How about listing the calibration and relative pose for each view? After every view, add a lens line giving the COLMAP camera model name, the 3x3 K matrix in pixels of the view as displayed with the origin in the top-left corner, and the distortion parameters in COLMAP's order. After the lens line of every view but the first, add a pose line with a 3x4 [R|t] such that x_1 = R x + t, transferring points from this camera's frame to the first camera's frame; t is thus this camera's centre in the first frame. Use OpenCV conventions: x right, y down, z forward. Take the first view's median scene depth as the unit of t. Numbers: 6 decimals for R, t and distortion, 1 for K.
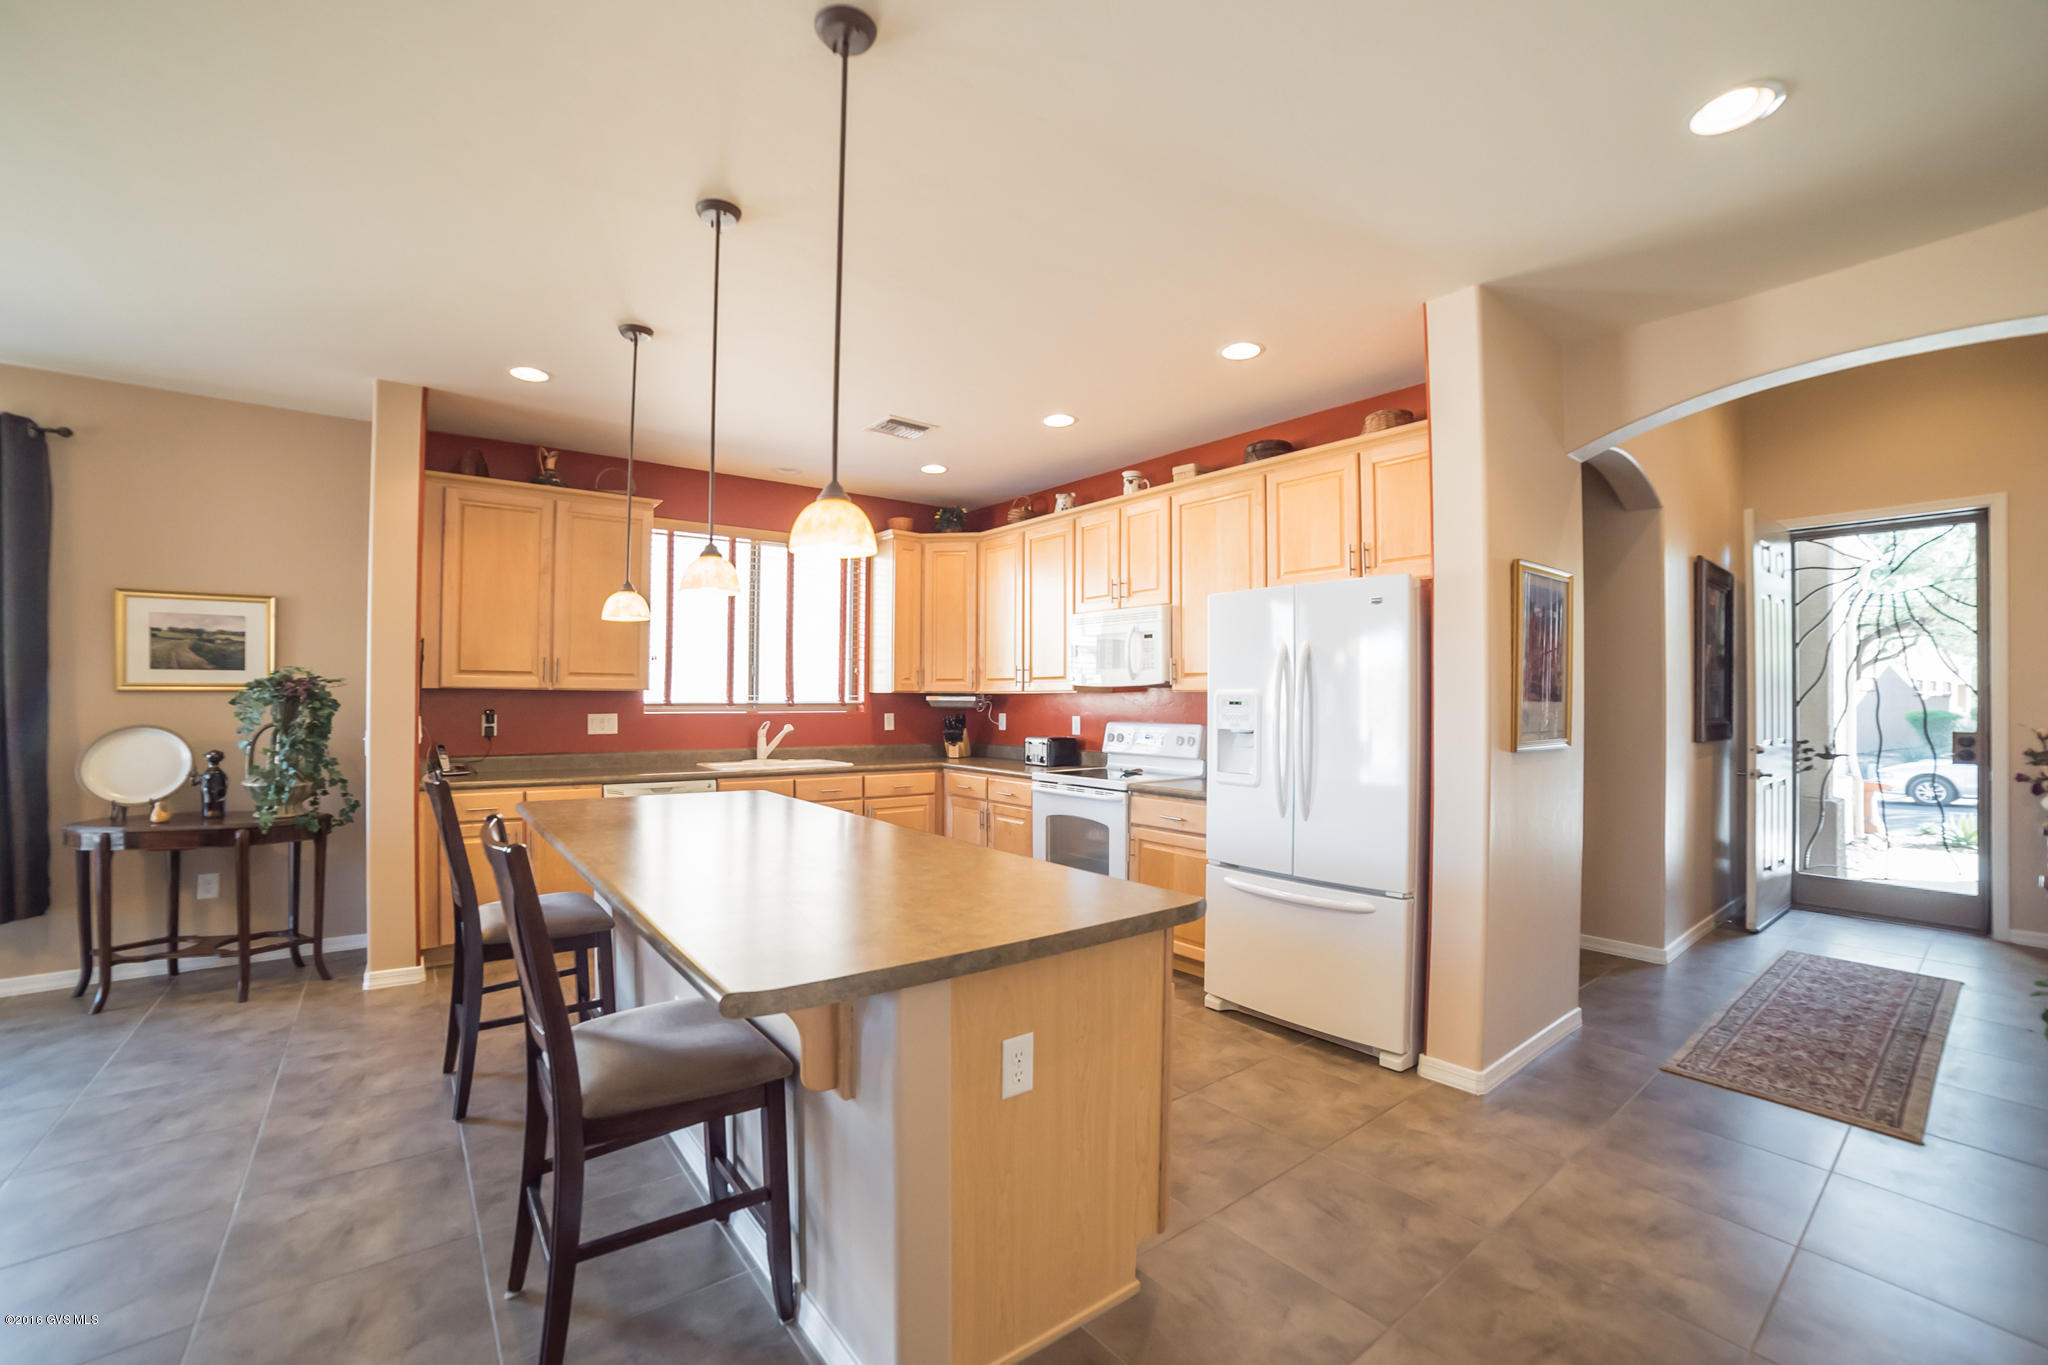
lens RADIAL K [[862.0, 0, 1001.0], [0, 862.0, 686.6], [0, 0, 1]] dist [-0.108018, 0.039003]
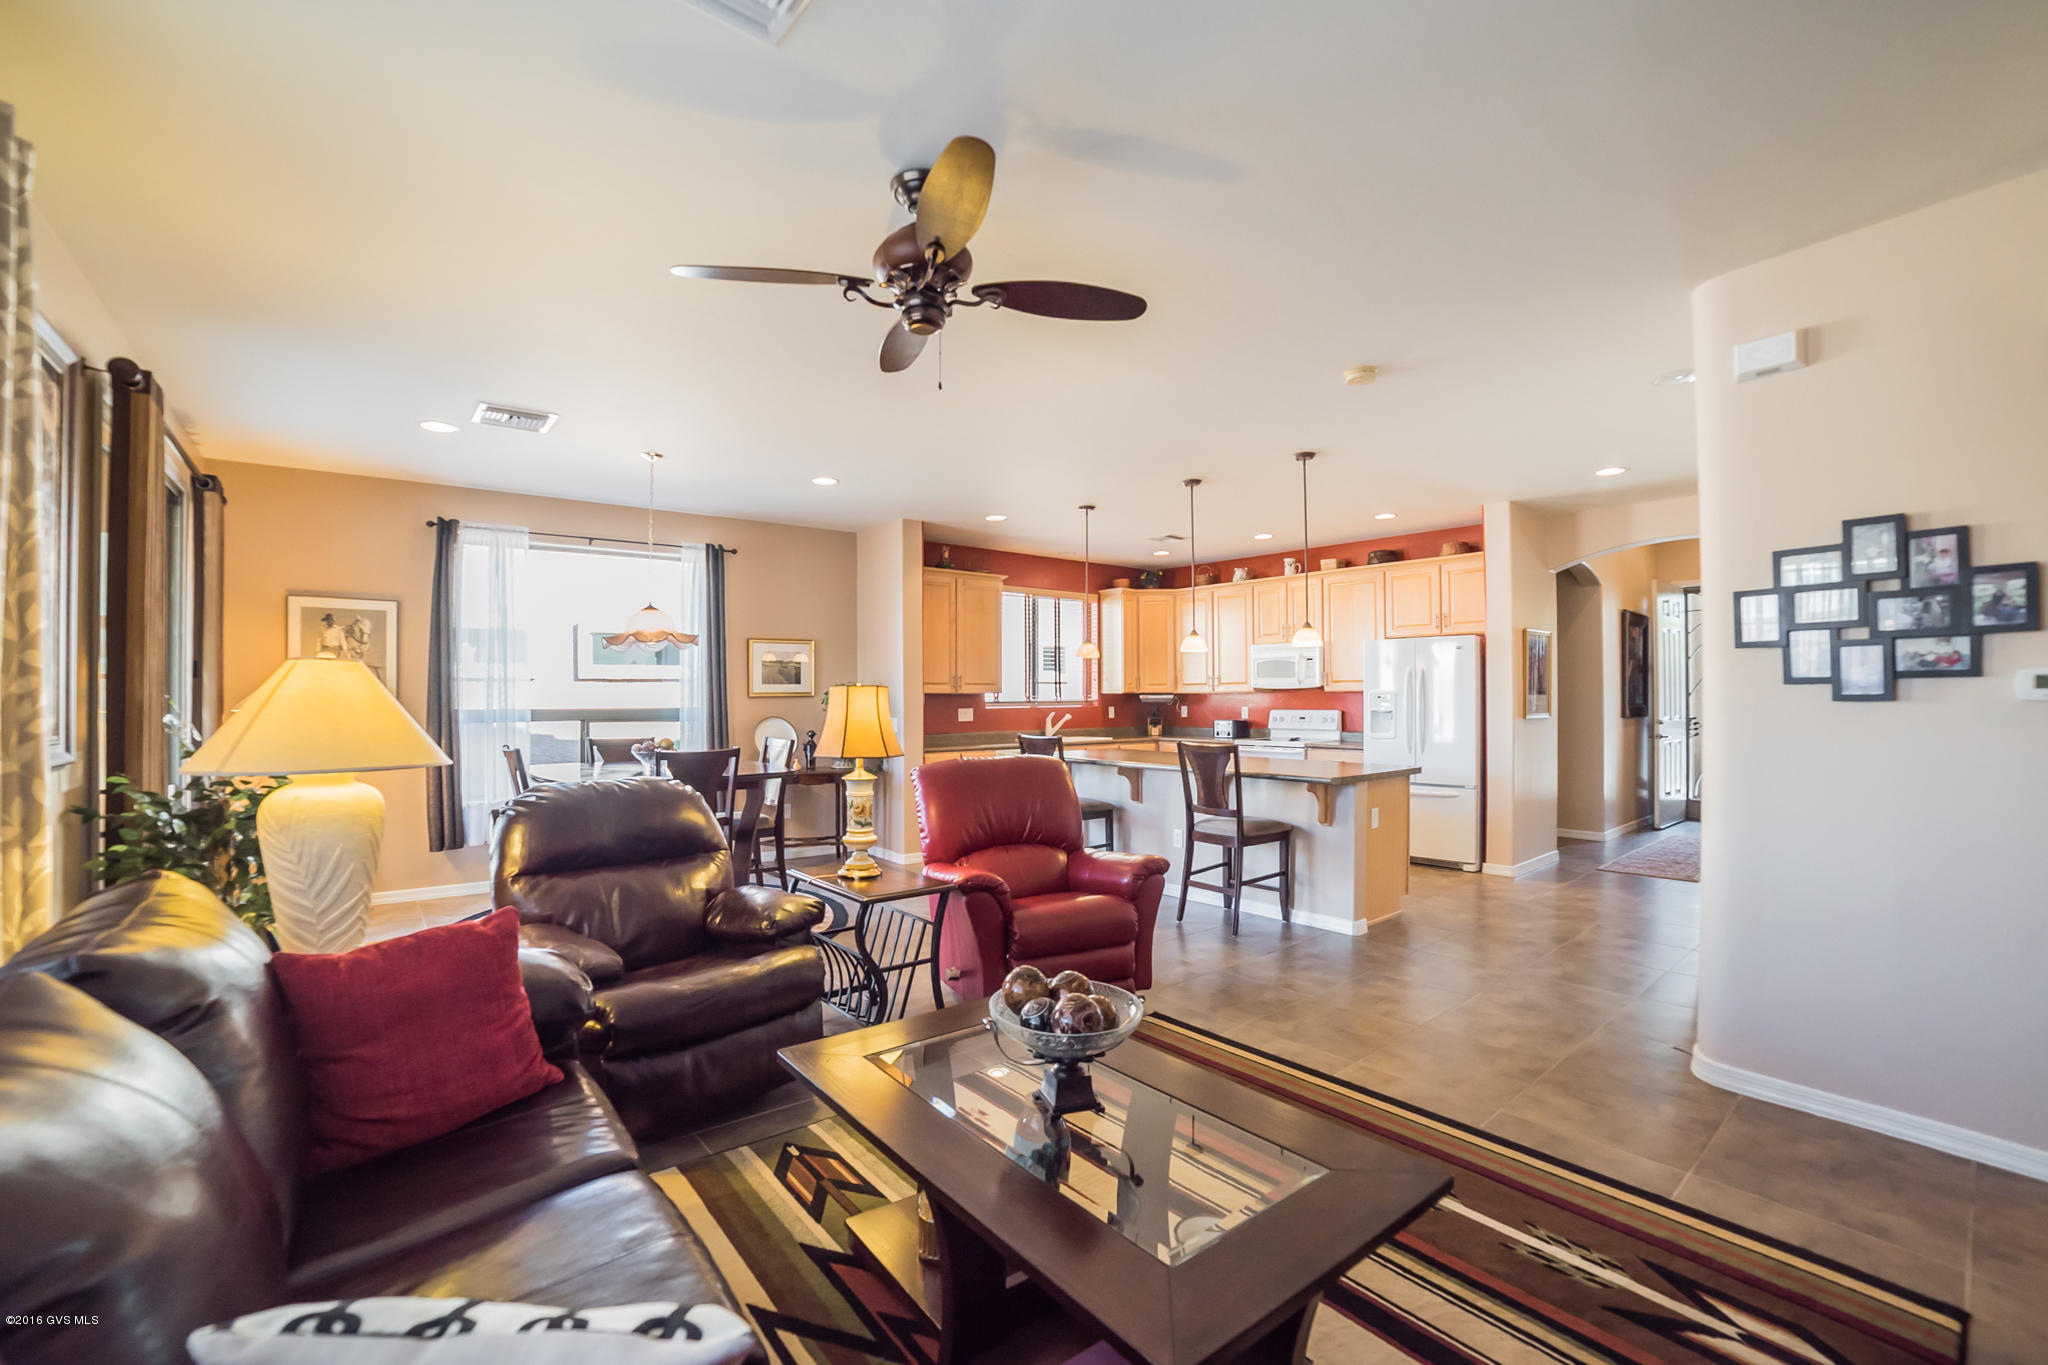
lens RADIAL K [[938.5, 0, 970.9], [0, 938.5, 701.7], [0, 0, 1]] dist [-0.051116, 0.000168]
pose [[0.998820, -0.011305, 0.047232, -0.592138], [0.010508, 0.999799, 0.017087, -0.012214], [-0.047415, -0.016571, 0.998738, -0.837688]]
